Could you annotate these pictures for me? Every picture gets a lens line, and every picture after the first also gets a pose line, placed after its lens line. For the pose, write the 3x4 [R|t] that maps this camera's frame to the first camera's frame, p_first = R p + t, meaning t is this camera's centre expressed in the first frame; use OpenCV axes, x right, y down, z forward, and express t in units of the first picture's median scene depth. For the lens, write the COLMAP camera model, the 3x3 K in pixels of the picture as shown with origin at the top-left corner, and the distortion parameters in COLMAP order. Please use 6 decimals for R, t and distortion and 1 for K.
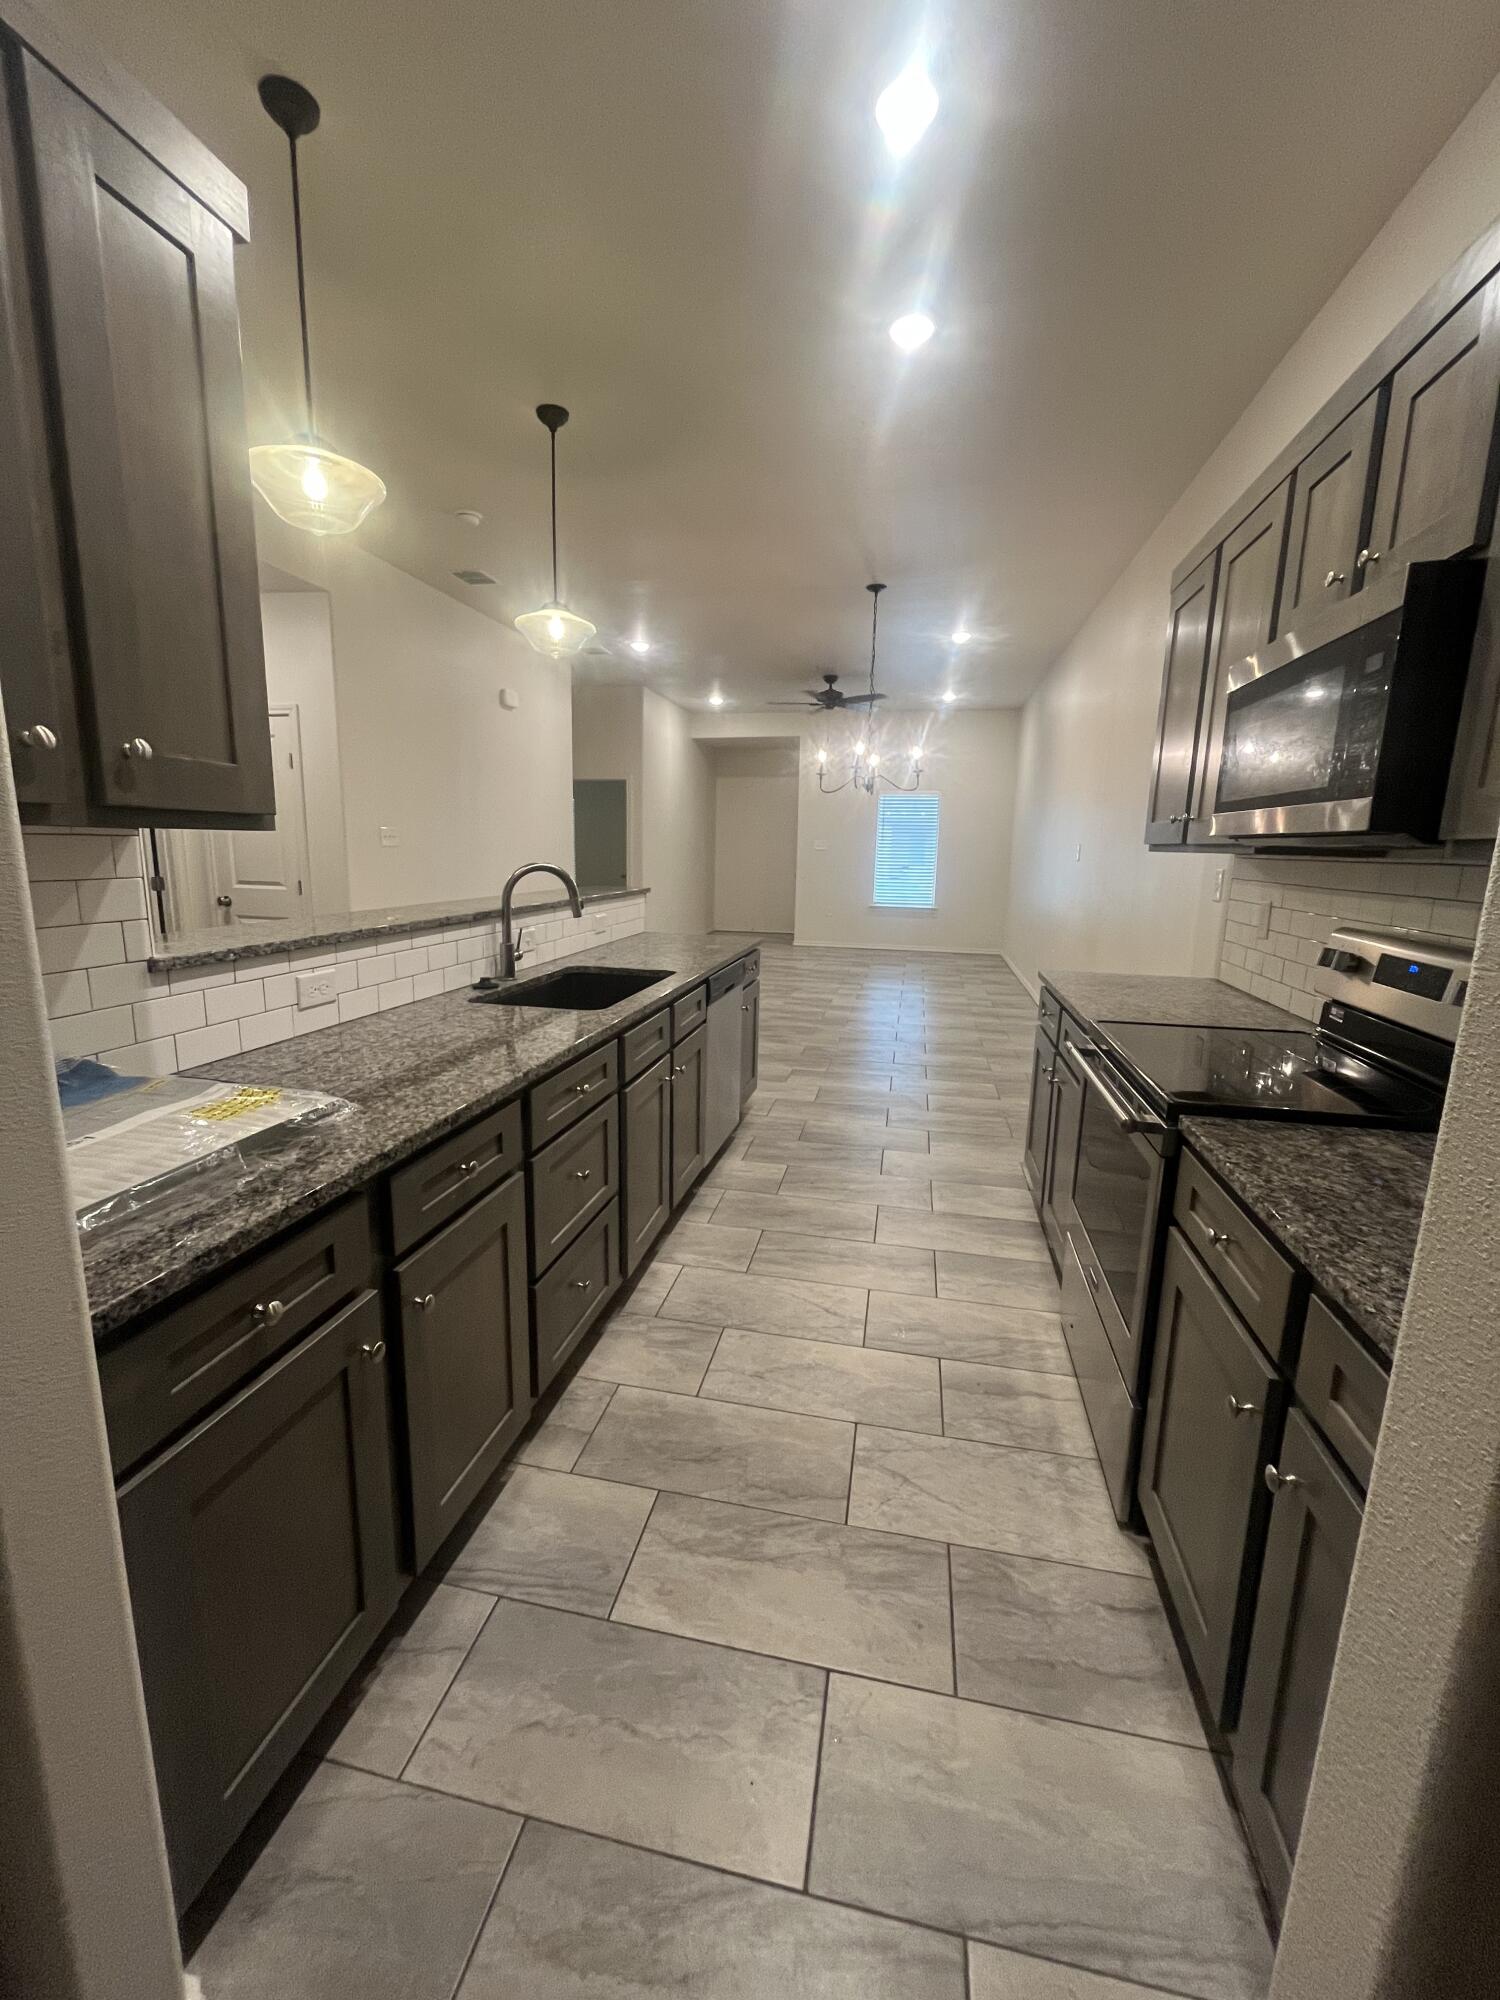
lens RADIAL K [[805.4, 0, 759.2], [0, 805.4, 997.0], [0, 0, 1]] dist [-0.000514, -0.000095]
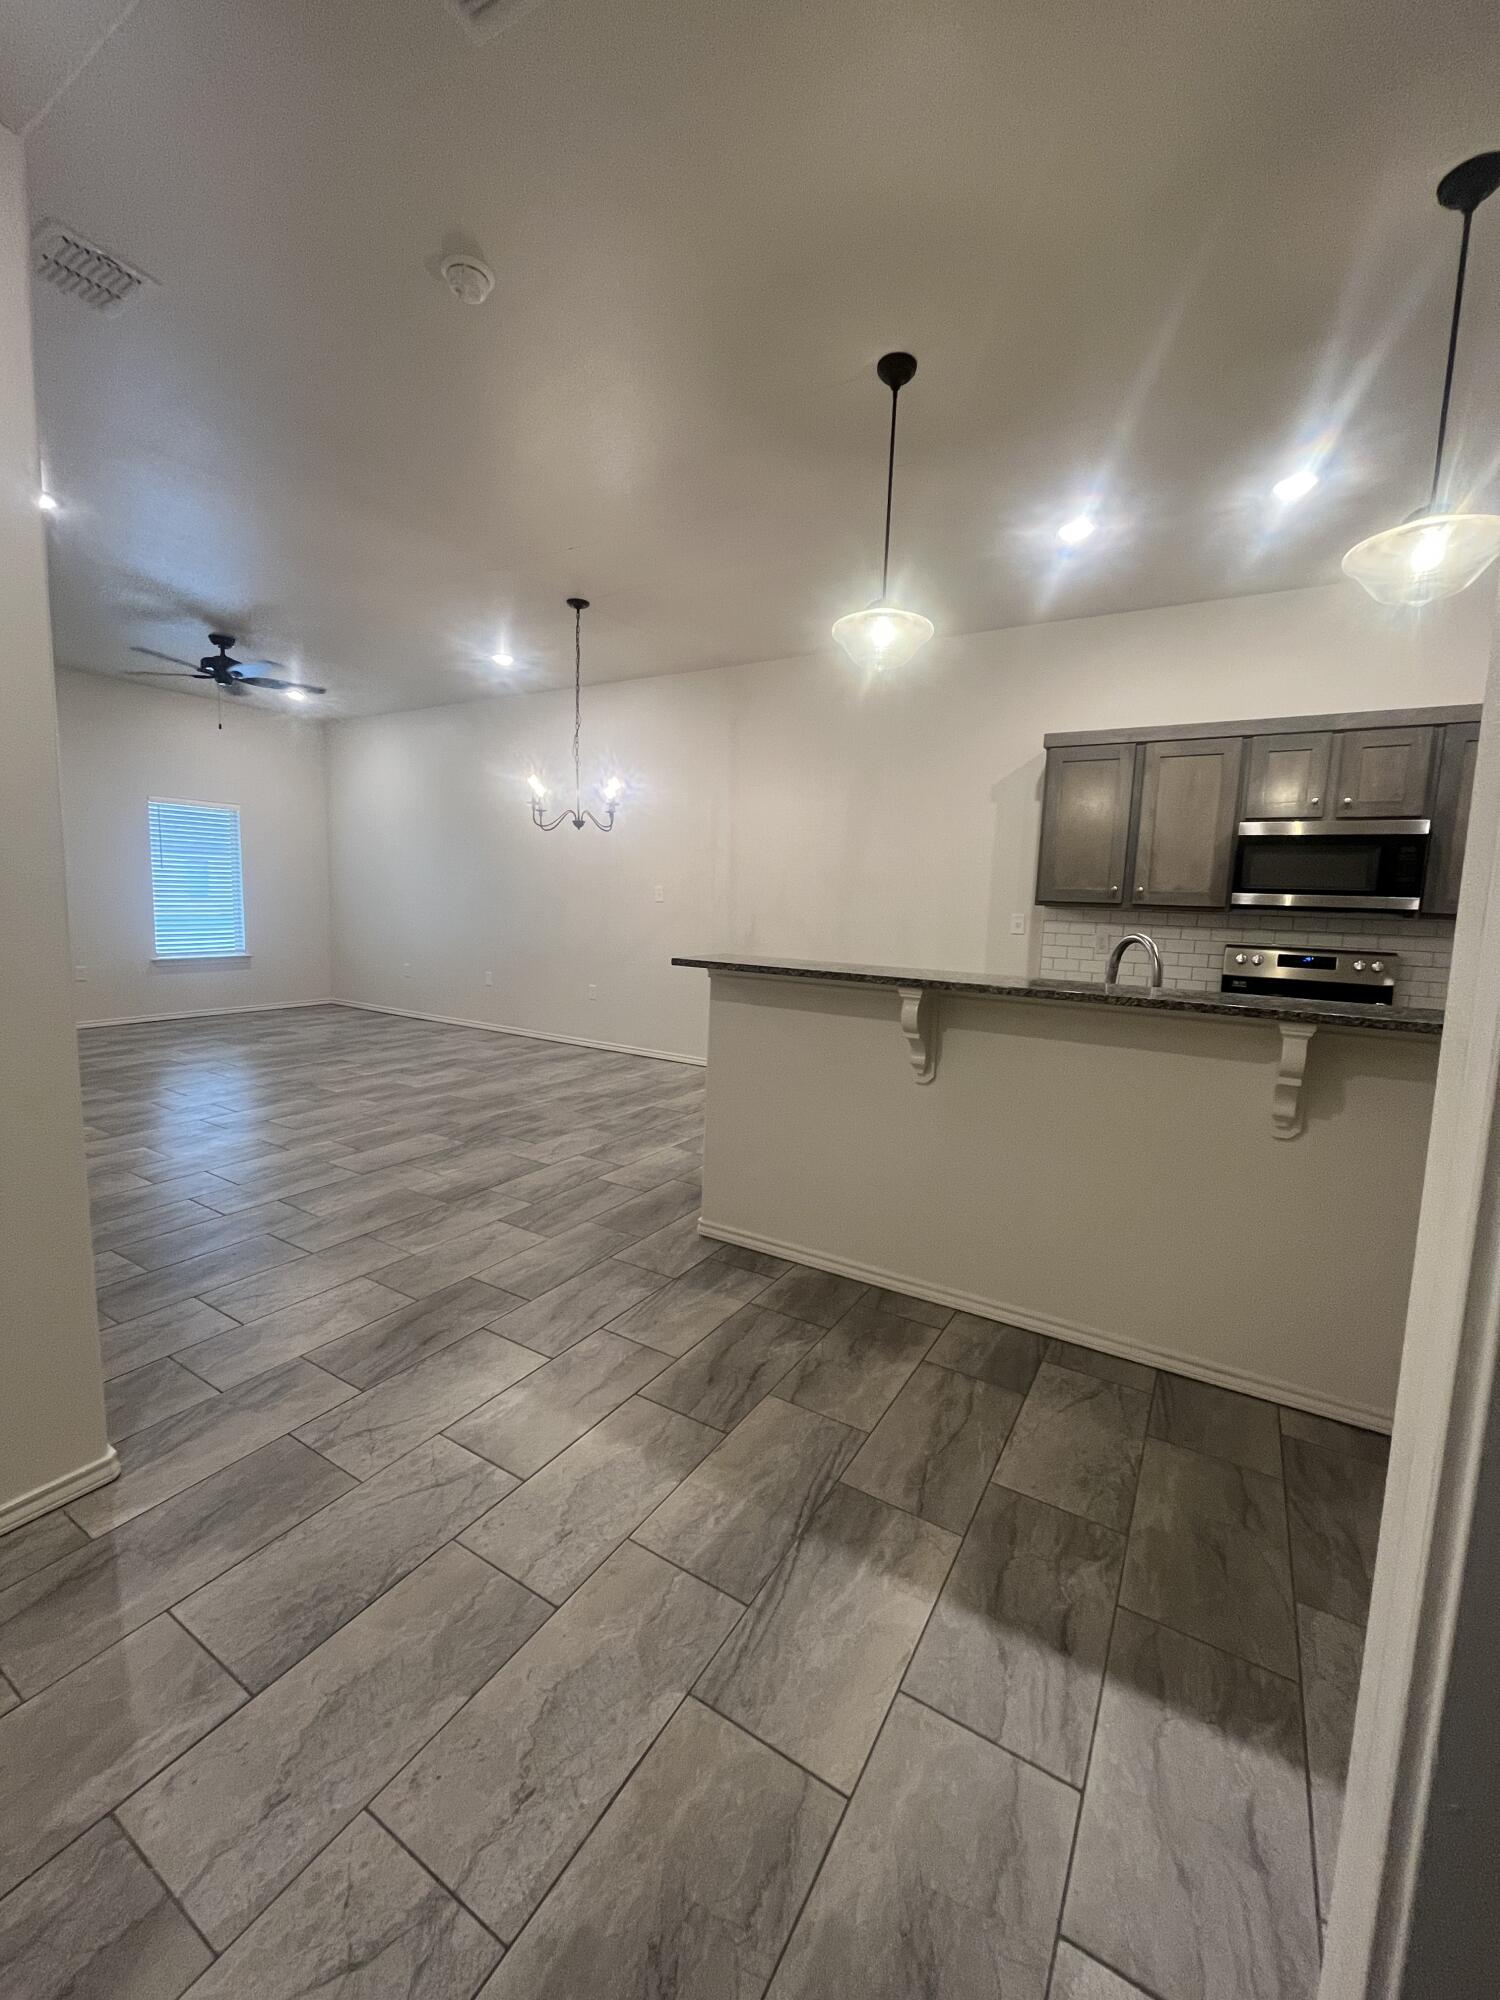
lens RADIAL K [[805.4, 0, 748.4], [0, 805.4, 1000.2], [0, 0, 1]] dist [-0.000514, -0.000095]
pose [[0.342031, -0.108631, 0.933388, -0.602278], [0.141373, 0.987939, 0.063175, -0.092029], [-0.928993, 0.110348, 0.353263, 0.502645]]
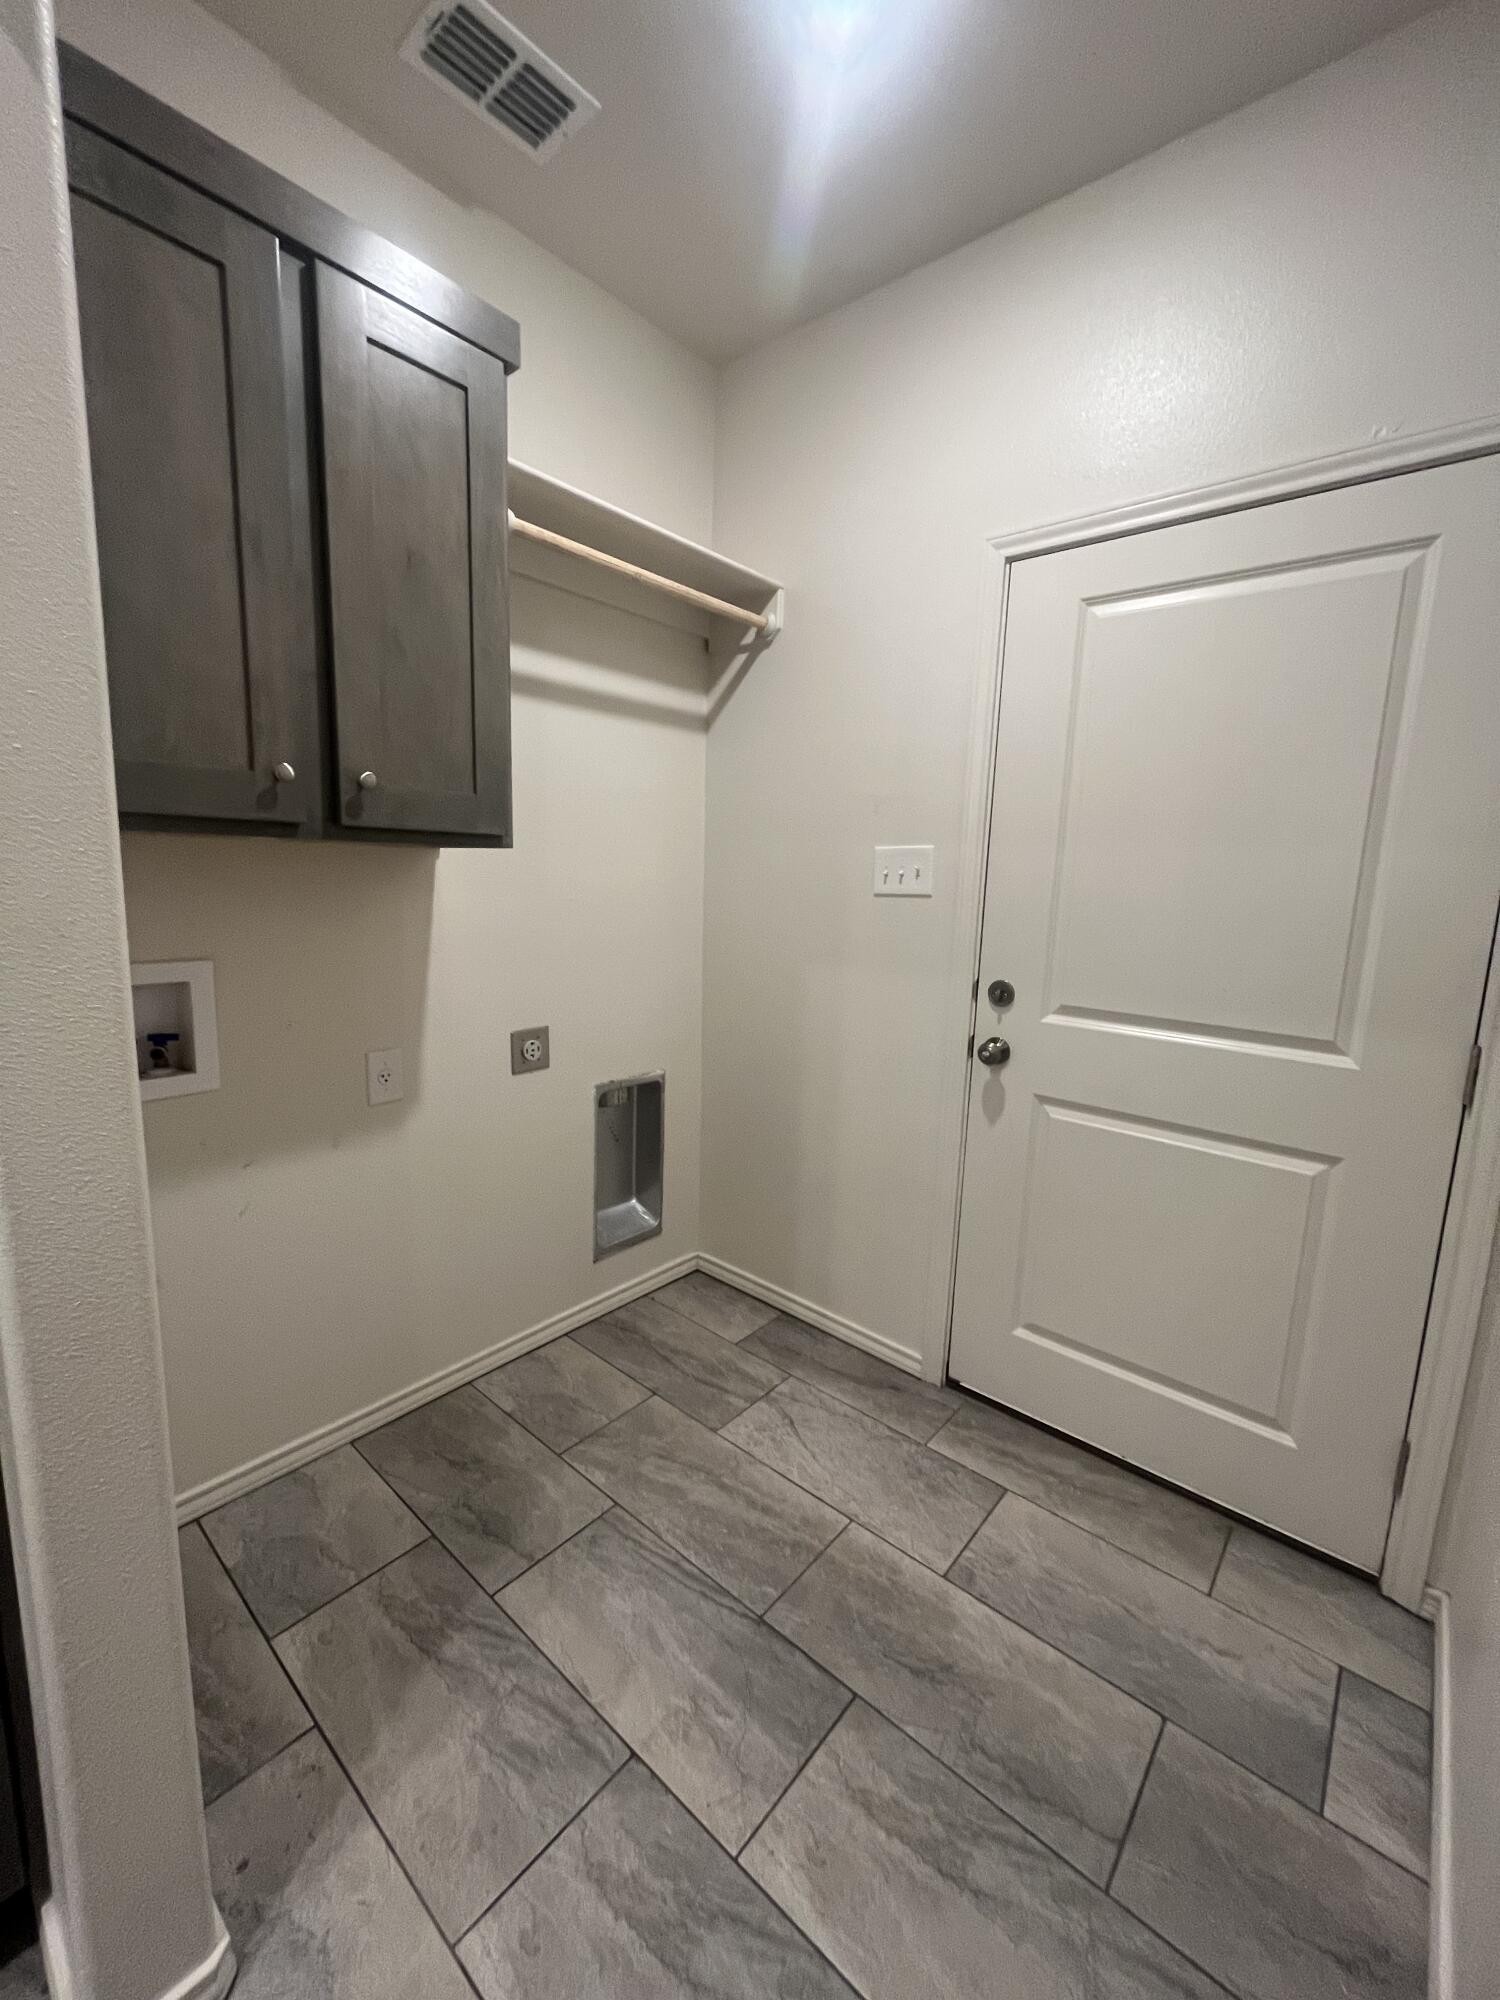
lens RADIAL K [[805.4, 0, 753.1], [0, 805.4, 992.1], [0, 0, 1]] dist [-0.000514, -0.000095]
pose [[0.868428, 0.086096, -0.488283, 0.120448], [-0.101838, 0.994785, -0.005719, -0.051860], [0.485244, 0.054692, 0.872666, 0.255385]]
